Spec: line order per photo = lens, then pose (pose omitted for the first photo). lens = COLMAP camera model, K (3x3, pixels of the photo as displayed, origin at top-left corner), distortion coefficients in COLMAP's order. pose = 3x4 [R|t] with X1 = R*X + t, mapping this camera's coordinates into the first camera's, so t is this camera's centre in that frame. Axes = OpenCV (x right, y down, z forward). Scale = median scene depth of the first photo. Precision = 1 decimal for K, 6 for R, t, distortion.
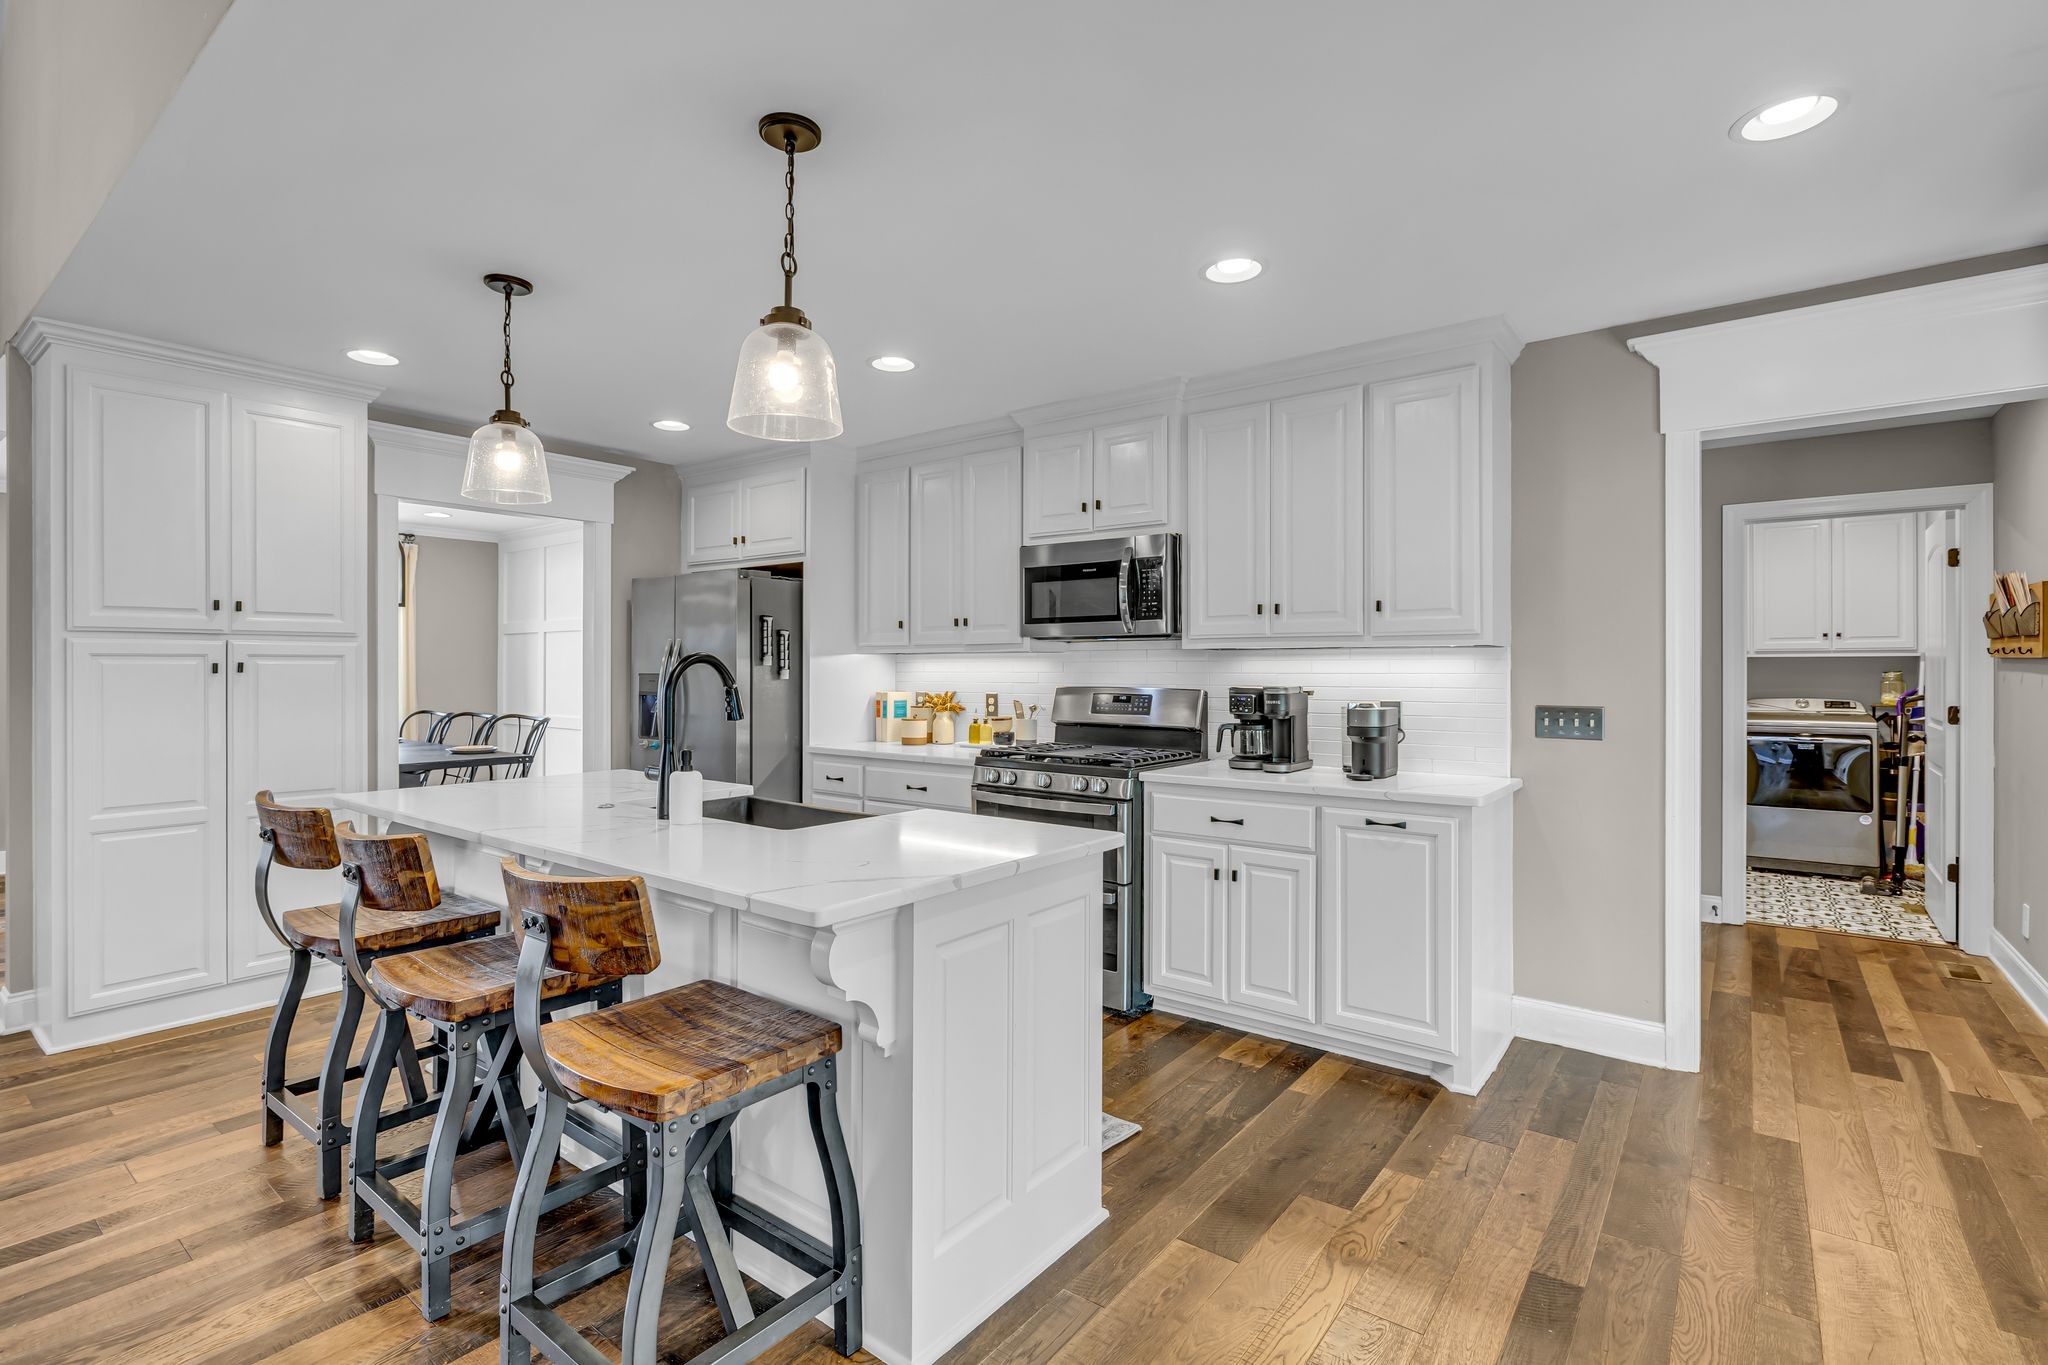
lens RADIAL K [[975.0, 0, 1024.3], [0, 975.0, 670.5], [0, 0, 1]] dist [-0.000325, -0.000153]
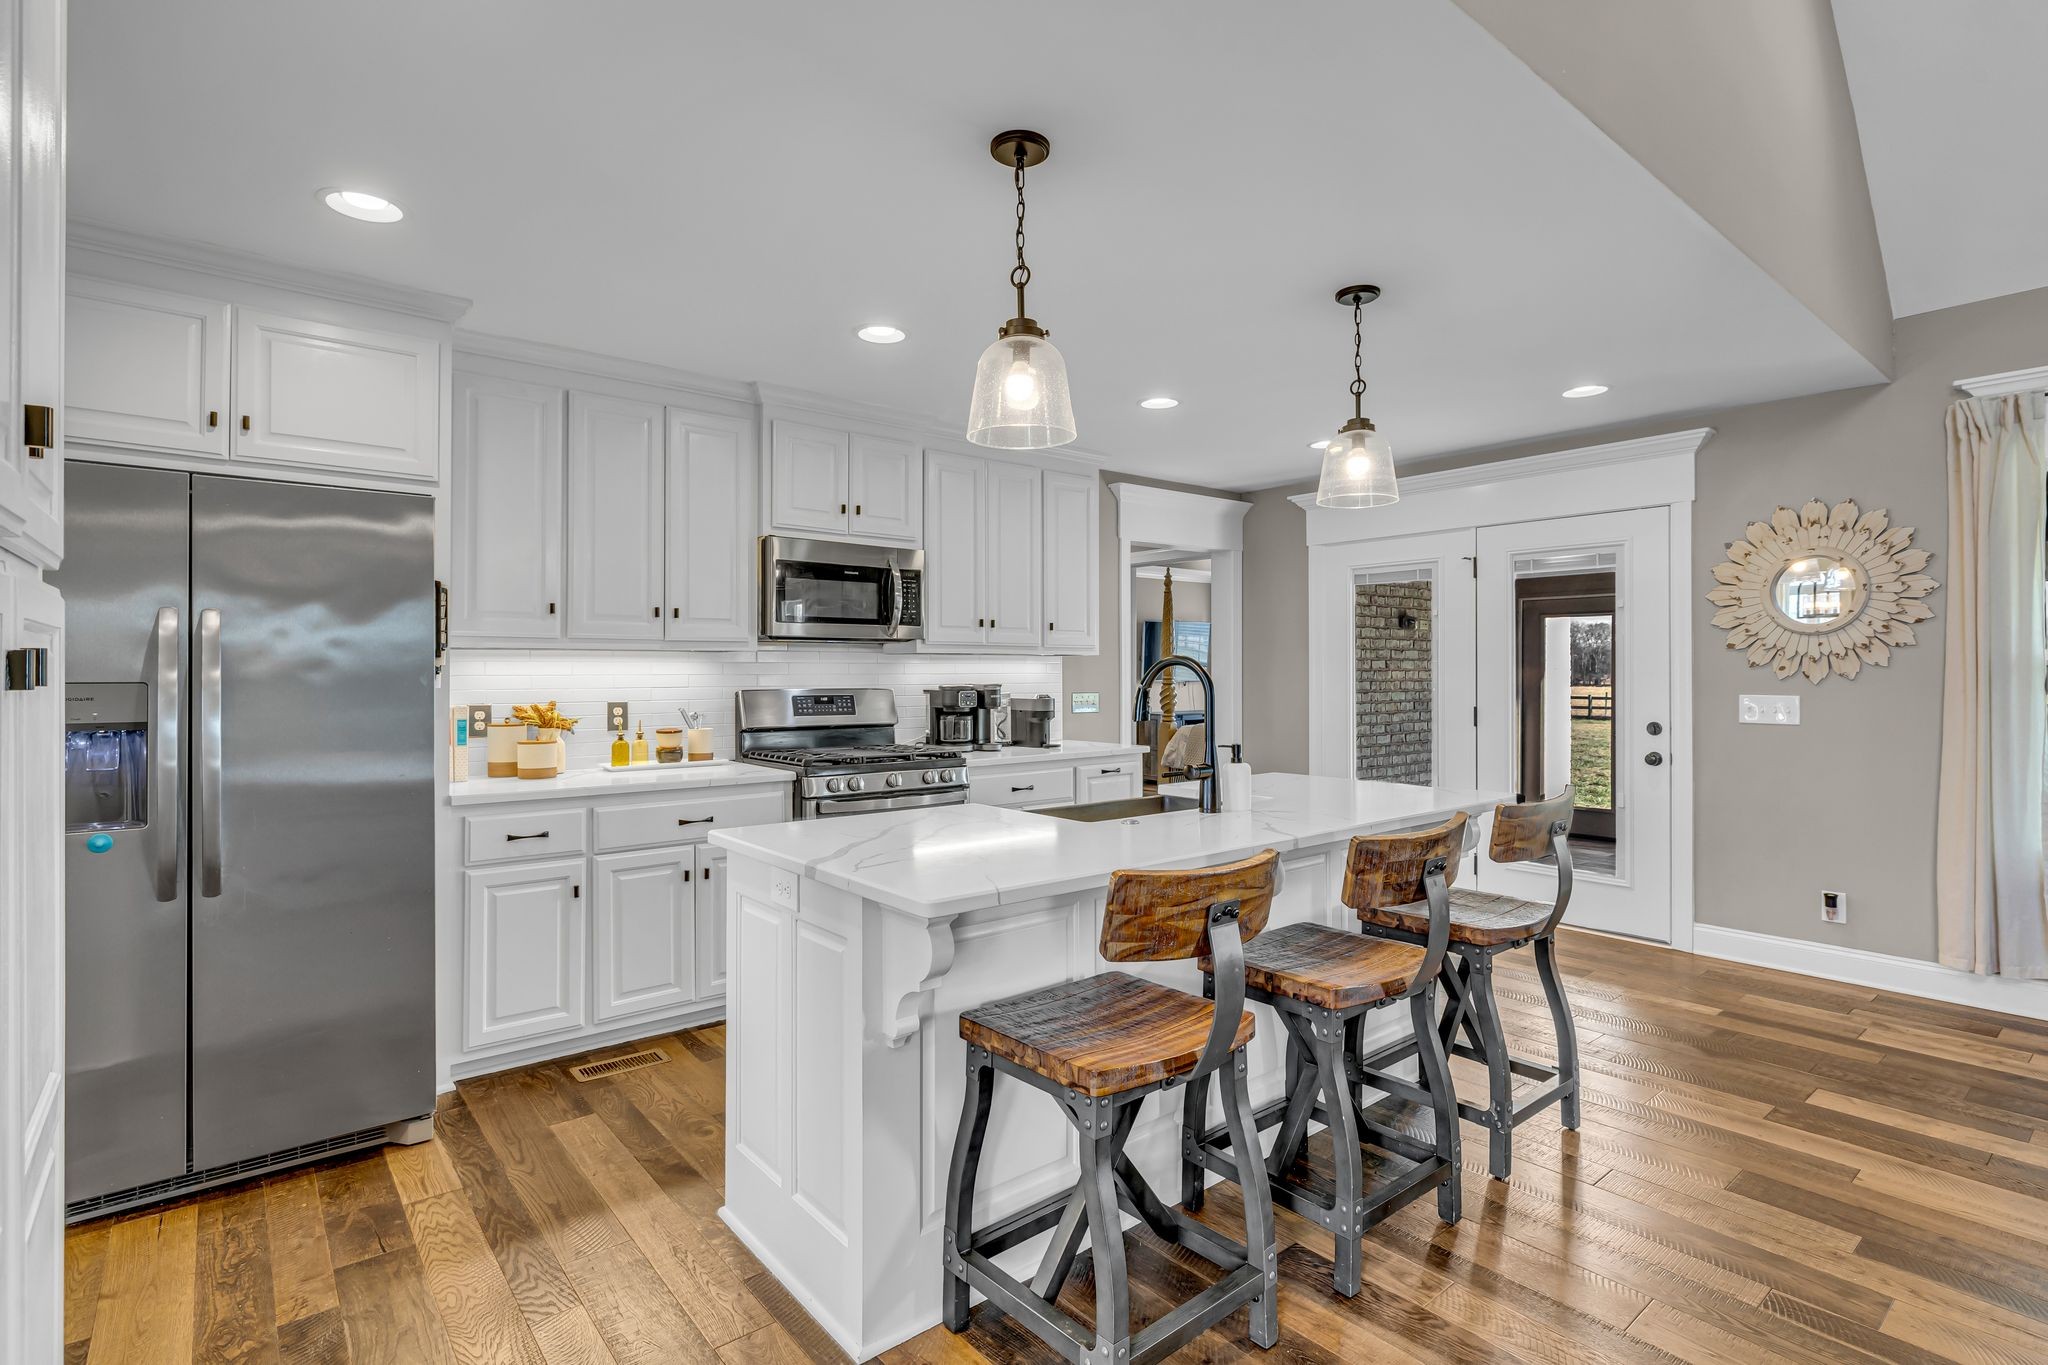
lens RADIAL K [[975.0, 0, 1024.3], [0, 975.0, 670.5], [0, 0, 1]] dist [-0.000325, -0.000153]
pose [[0.232583, -0.000735, 0.972576, -0.973239], [0.003674, 0.999993, -0.000123, -0.001032], [-0.972570, 0.003602, 0.232585, 0.652211]]
